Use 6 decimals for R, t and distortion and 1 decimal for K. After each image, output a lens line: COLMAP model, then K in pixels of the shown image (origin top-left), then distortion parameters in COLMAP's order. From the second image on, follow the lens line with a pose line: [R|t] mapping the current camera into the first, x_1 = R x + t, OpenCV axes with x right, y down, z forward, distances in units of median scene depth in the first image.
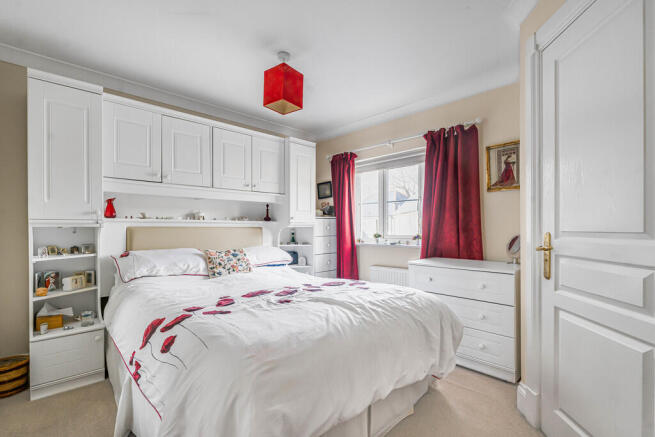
lens RADIAL K [[303.9, 0, 326.5], [0, 303.9, 229.0], [0, 0, 1]] dist [-0.000201, -0.000016]
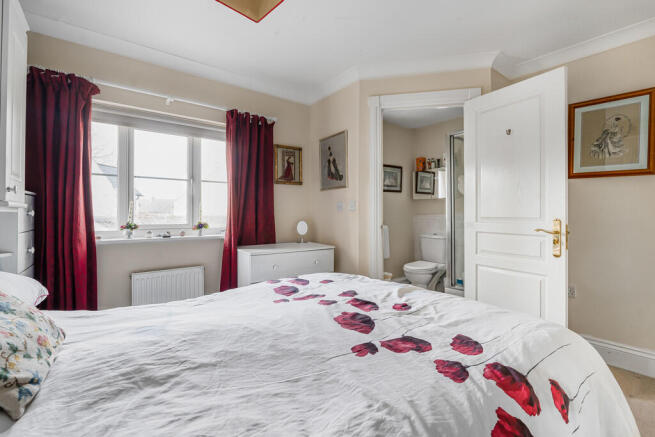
lens RADIAL K [[295.8, 0, 327.5], [0, 295.8, 218.5], [0, 0, 1]] dist [0.000110, 0.000084]
pose [[0.114495, -0.012492, 0.993345, -0.549739], [0.006756, 0.999908, 0.011796, -0.001465], [-0.993401, 0.005361, 0.114569, 0.657664]]
